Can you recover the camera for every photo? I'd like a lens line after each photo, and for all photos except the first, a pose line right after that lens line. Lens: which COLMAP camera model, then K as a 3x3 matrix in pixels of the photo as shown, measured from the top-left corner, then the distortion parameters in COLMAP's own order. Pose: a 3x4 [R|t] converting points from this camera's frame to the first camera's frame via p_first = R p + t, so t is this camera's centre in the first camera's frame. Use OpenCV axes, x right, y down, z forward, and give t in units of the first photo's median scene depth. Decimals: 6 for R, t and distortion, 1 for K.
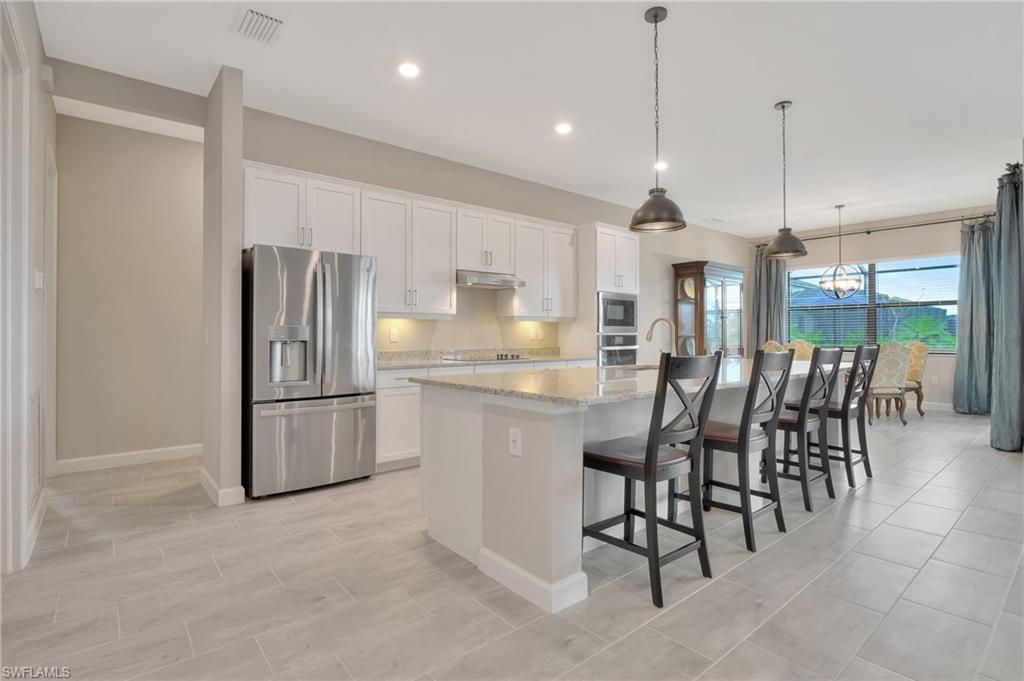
lens RADIAL K [[494.9, 0, 515.1], [0, 494.9, 336.0], [0, 0, 1]] dist [-0.007454, -0.002481]
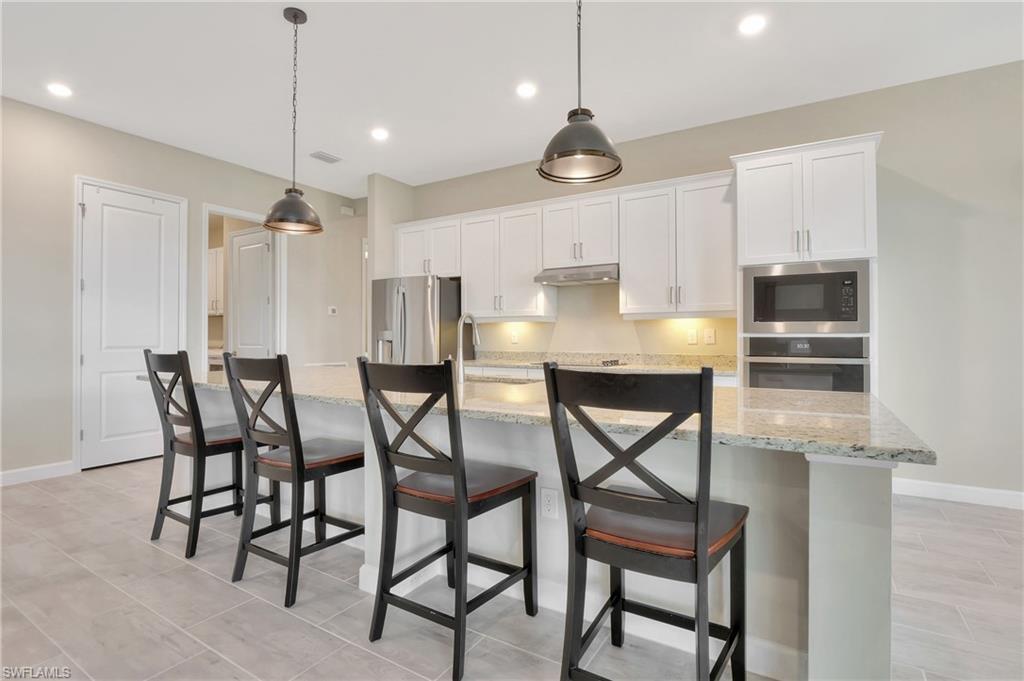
lens RADIAL K [[494.9, 0, 512.1], [0, 494.9, 338.7], [0, 0, 1]] dist [-0.007454, -0.002481]
pose [[0.307272, 0.002629, -0.951618, 0.769695], [-0.004507, 0.999989, 0.001307, 0.000278], [0.951611, 0.003888, 0.307280, 0.627963]]
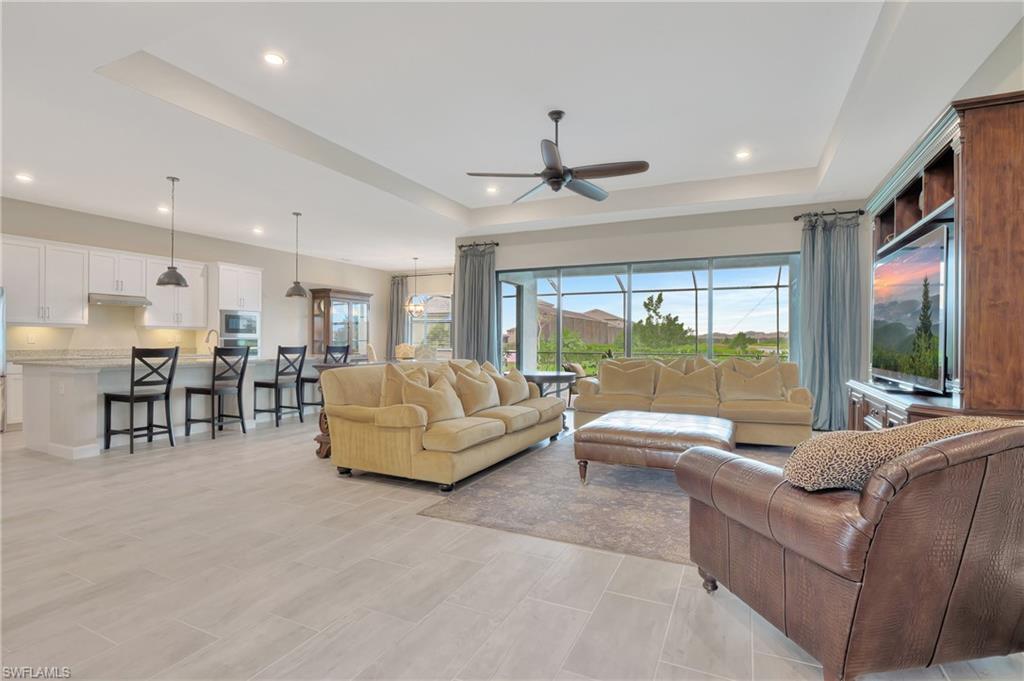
lens RADIAL K [[494.9, 0, 508.7], [0, 494.9, 341.4], [0, 0, 1]] dist [-0.007454, -0.002481]
pose [[0.913464, 0.004472, 0.406894, 0.407321], [-0.004750, 0.999989, -0.000328, 0.000785], [-0.406891, -0.001633, 0.913475, -0.787141]]
